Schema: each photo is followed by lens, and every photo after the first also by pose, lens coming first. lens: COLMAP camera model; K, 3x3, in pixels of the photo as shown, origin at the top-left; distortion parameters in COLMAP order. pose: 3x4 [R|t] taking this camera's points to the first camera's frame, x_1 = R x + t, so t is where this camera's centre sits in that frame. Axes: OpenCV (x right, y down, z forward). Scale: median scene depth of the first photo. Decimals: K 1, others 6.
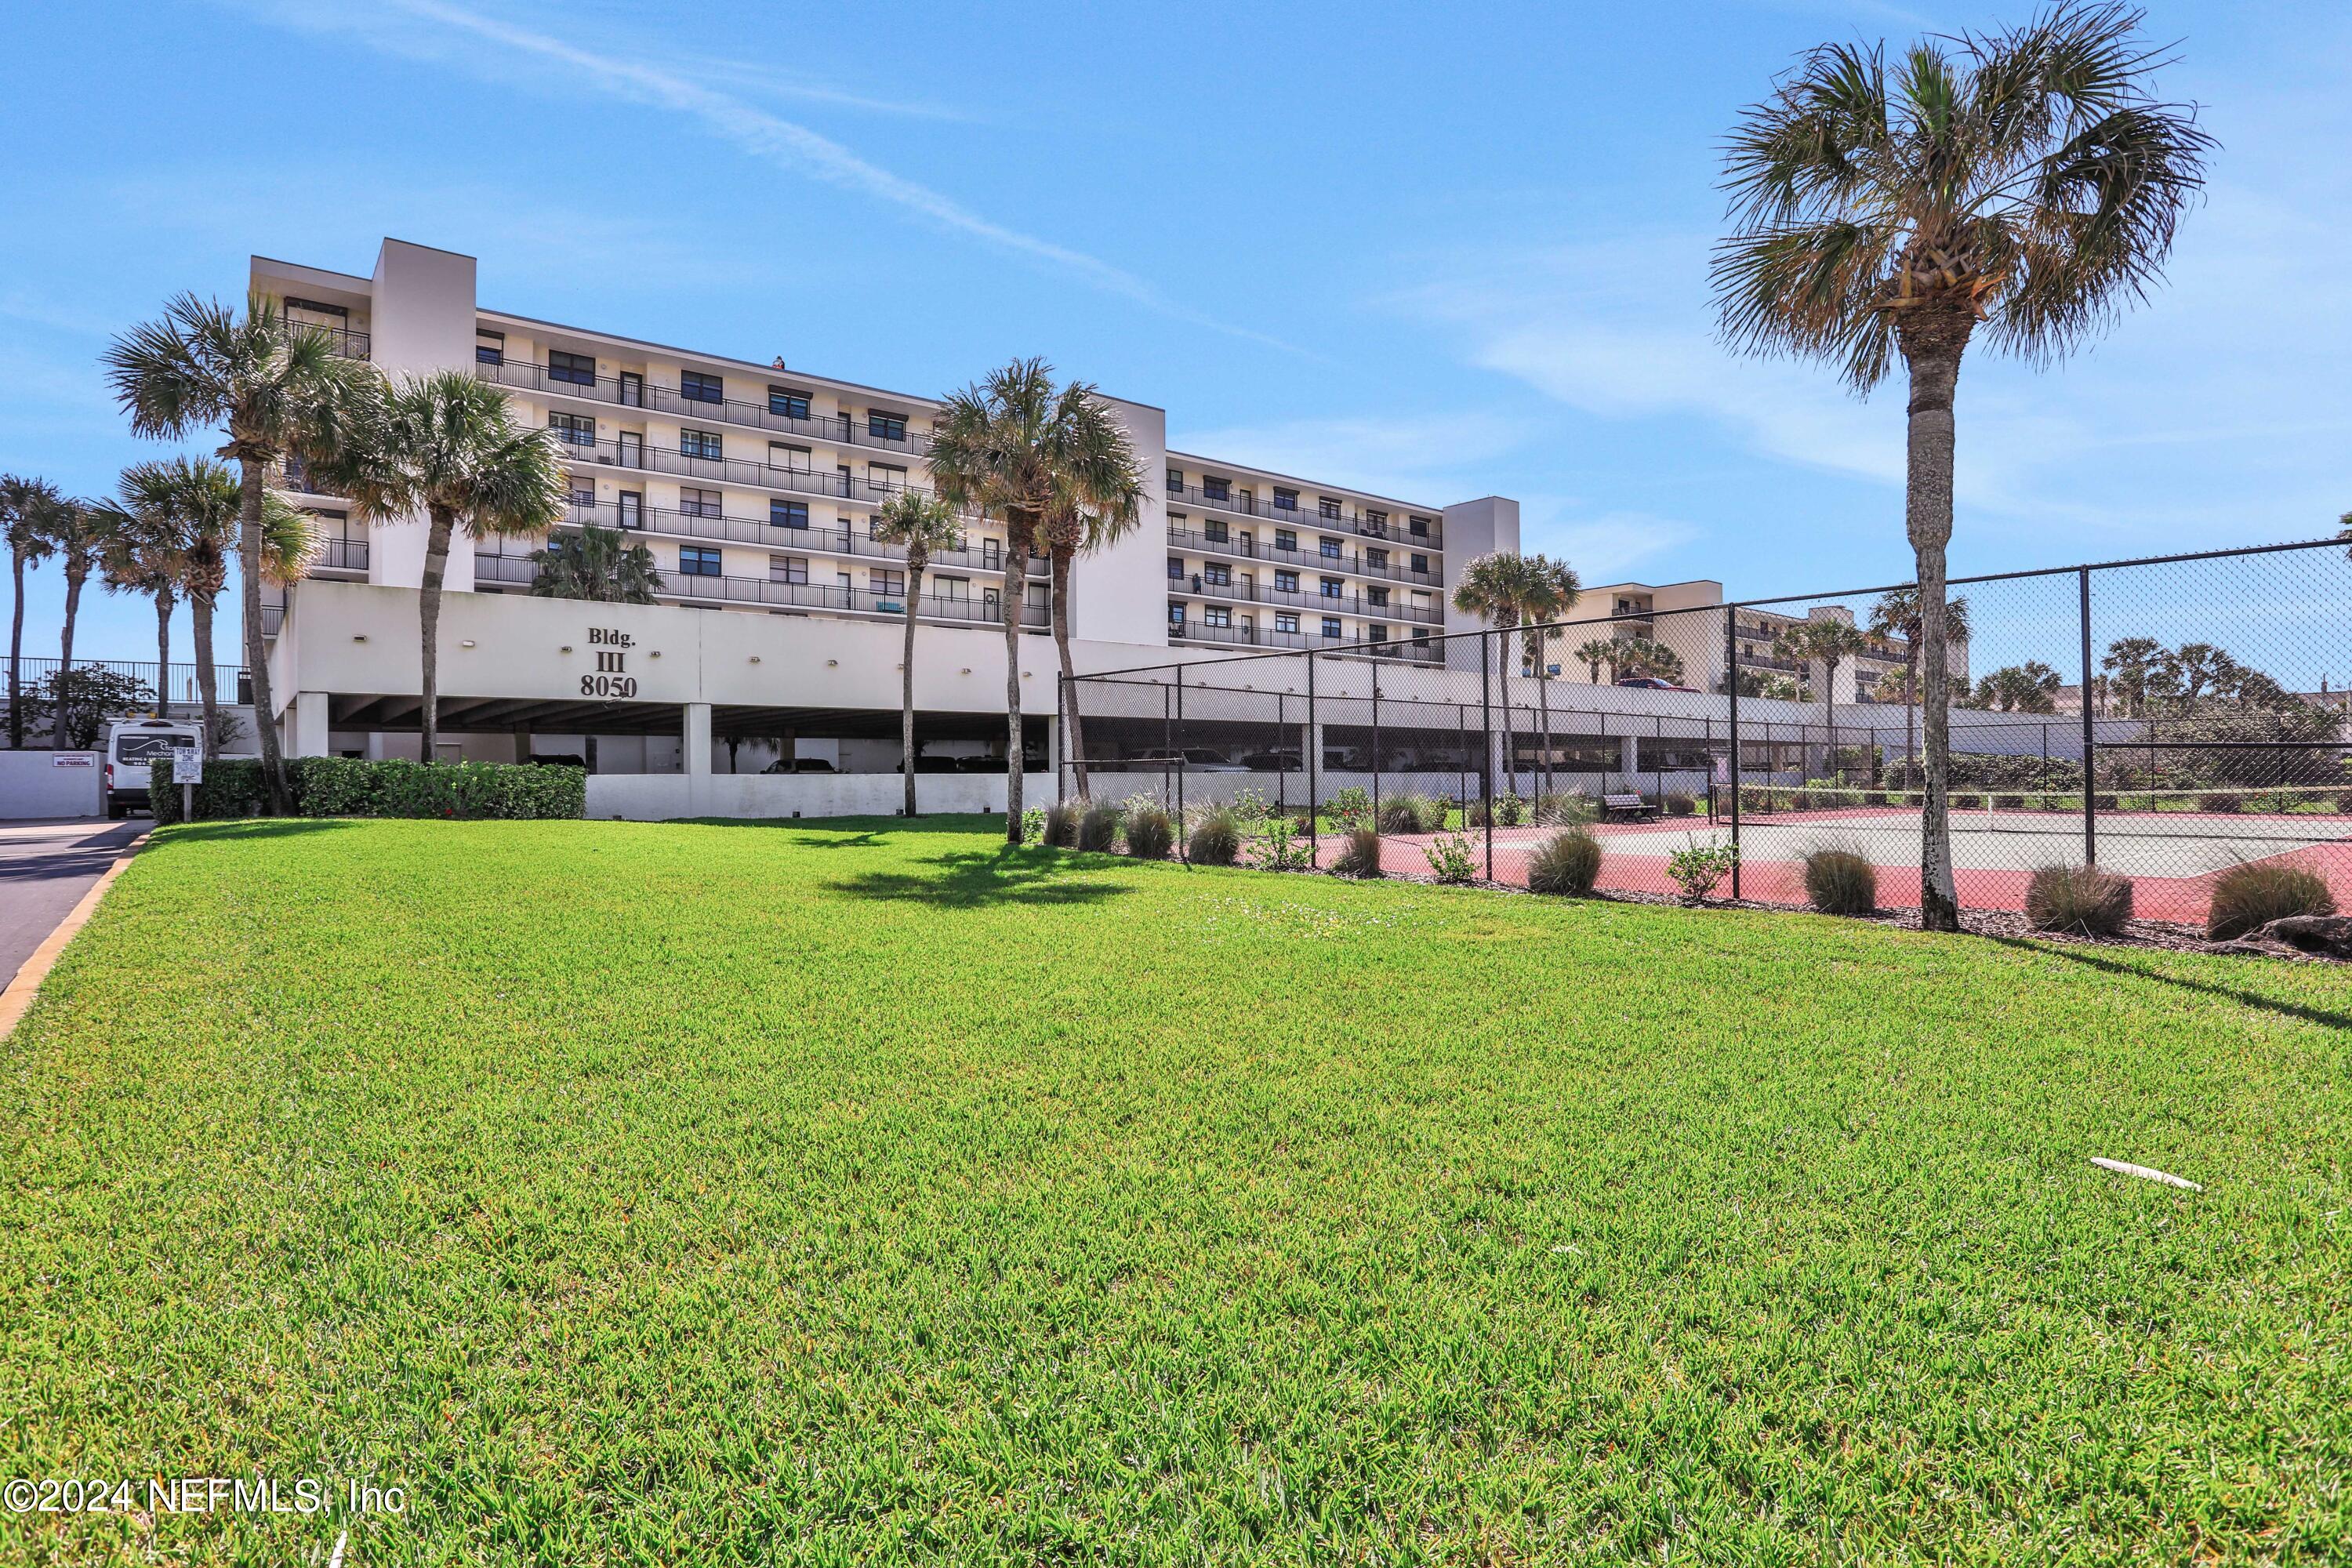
lens RADIAL K [[1222.9, 0, 1176.0], [0, 1222.9, 784.0], [0, 0, 1]] dist [-0.056524, 0.027275]
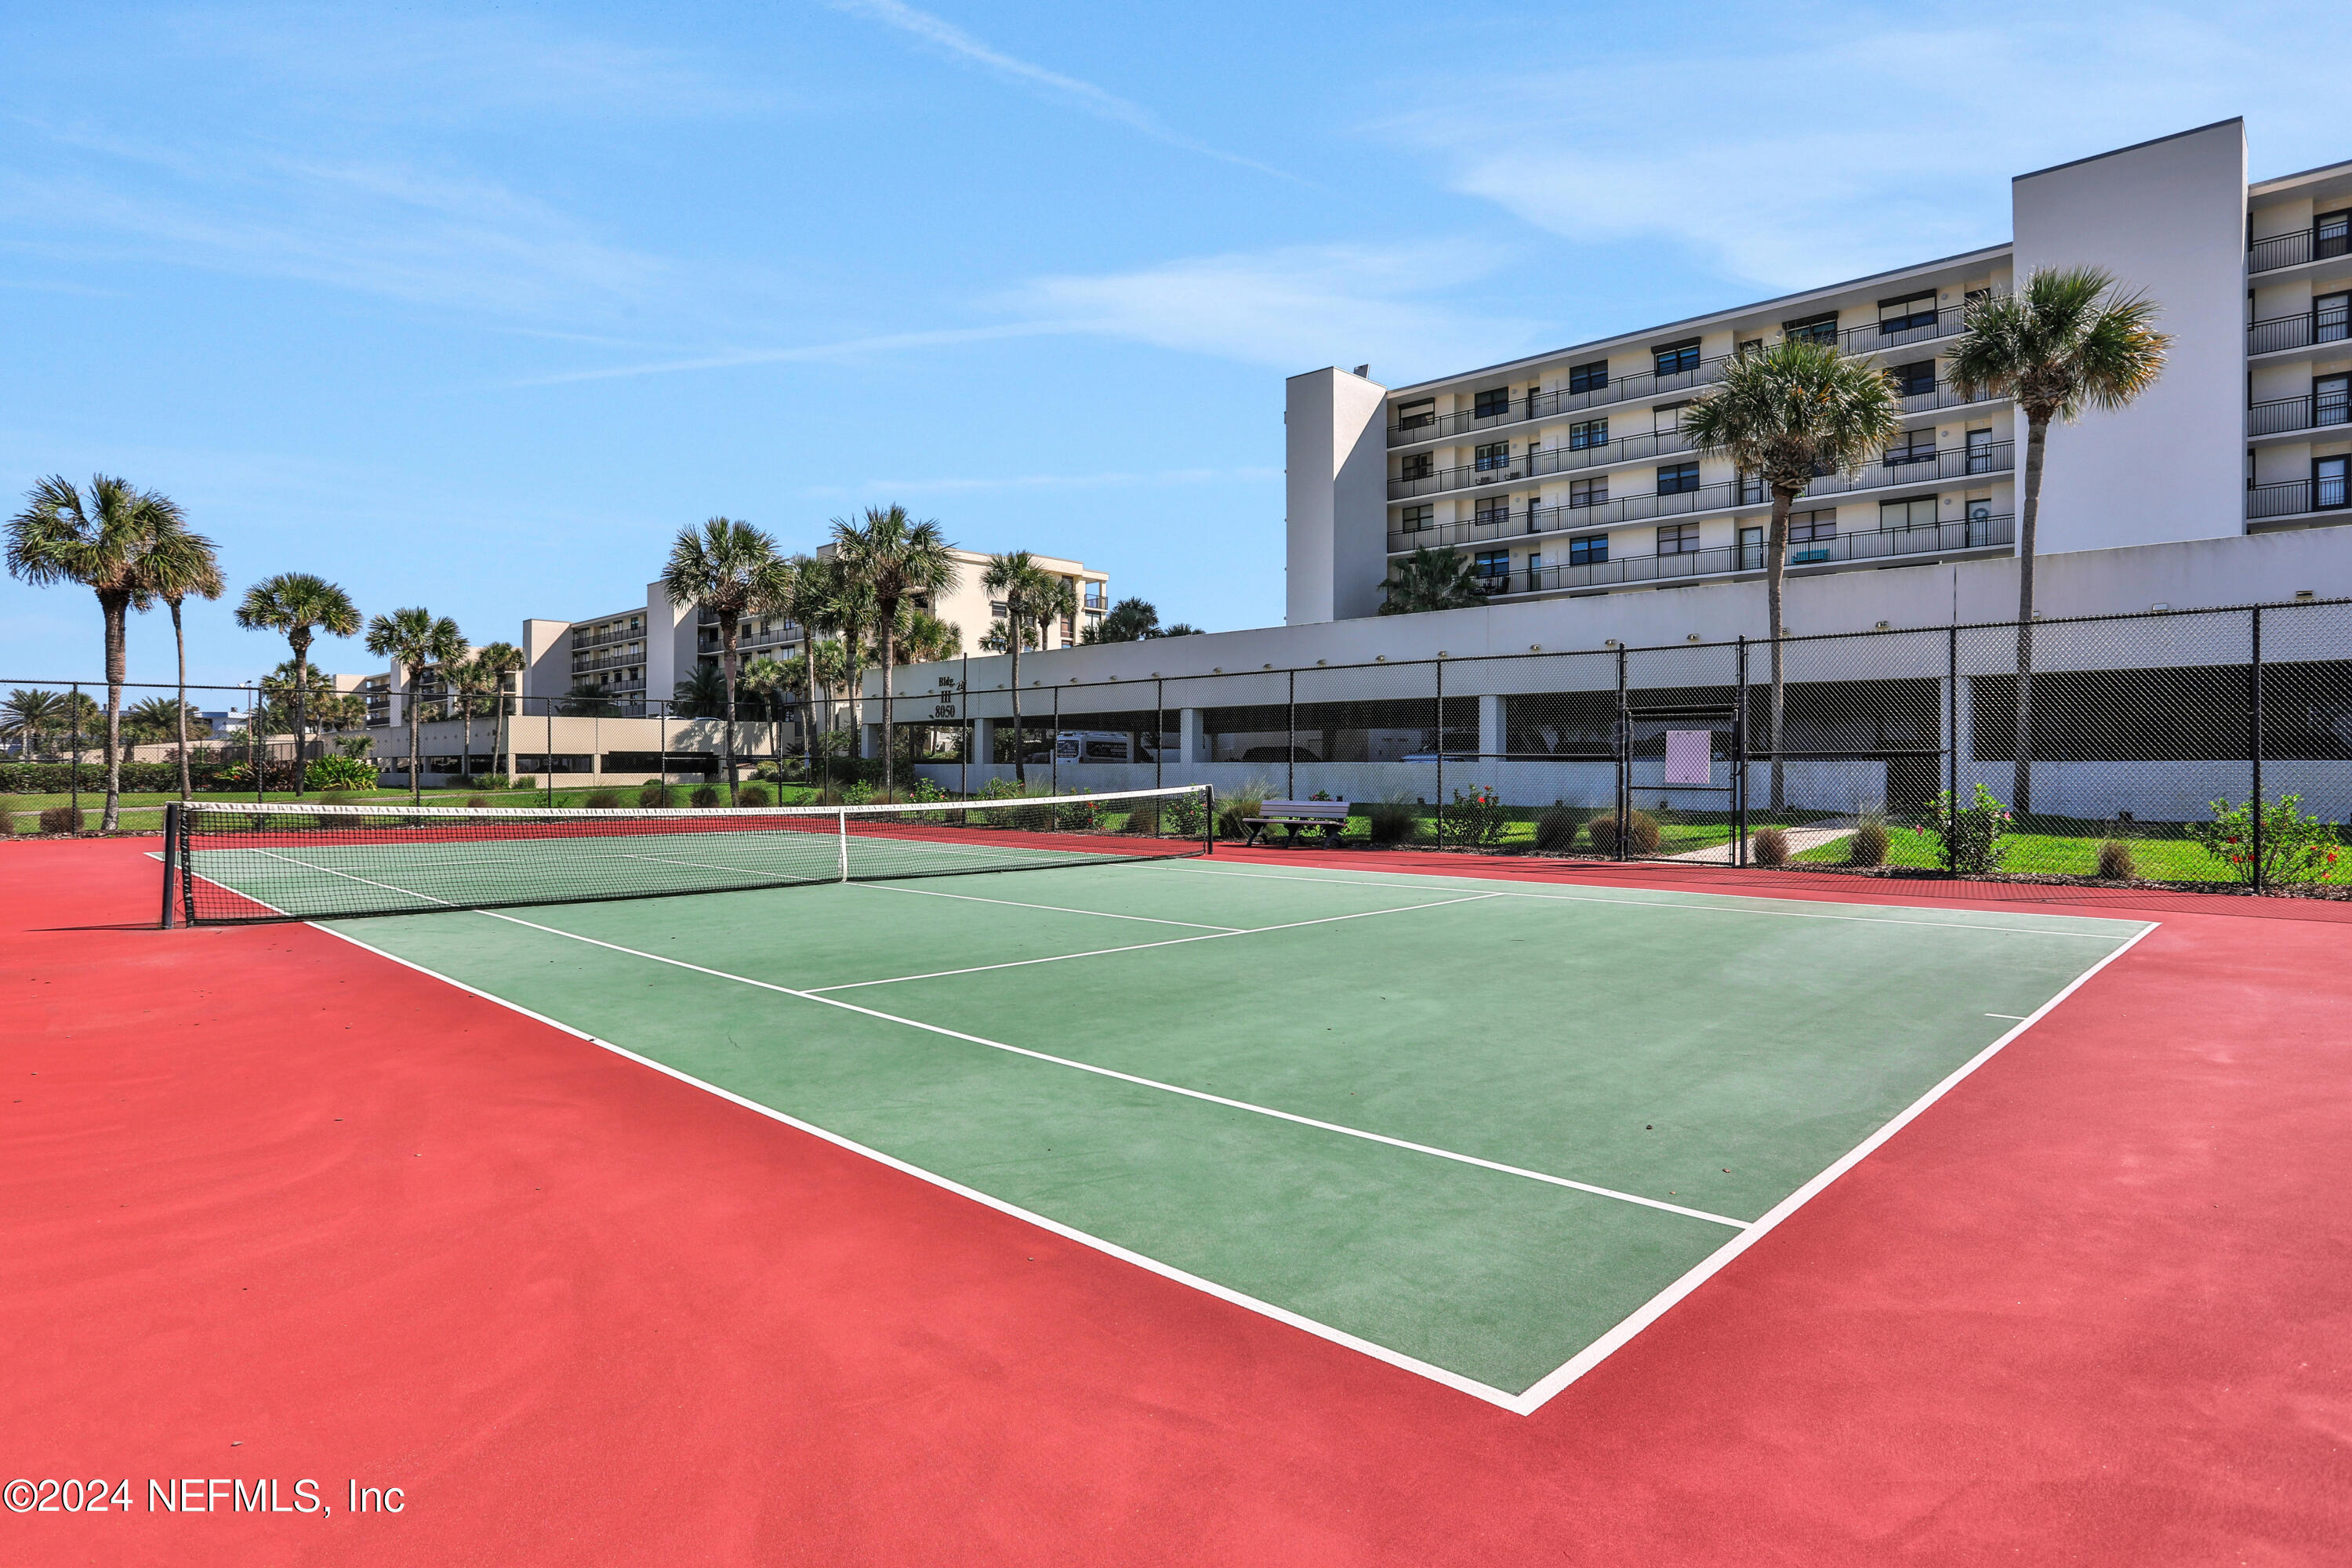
lens RADIAL K [[1289.5, 0, 1151.6], [0, 1289.5, 776.8], [0, 0, 1]] dist [-0.001463, 0.000013]
pose [[0.117337, 0.014093, -0.992992, 0.639992], [-0.009219, 0.999872, 0.013101, -0.005087], [0.993049, 0.007617, 0.117452, 0.512874]]
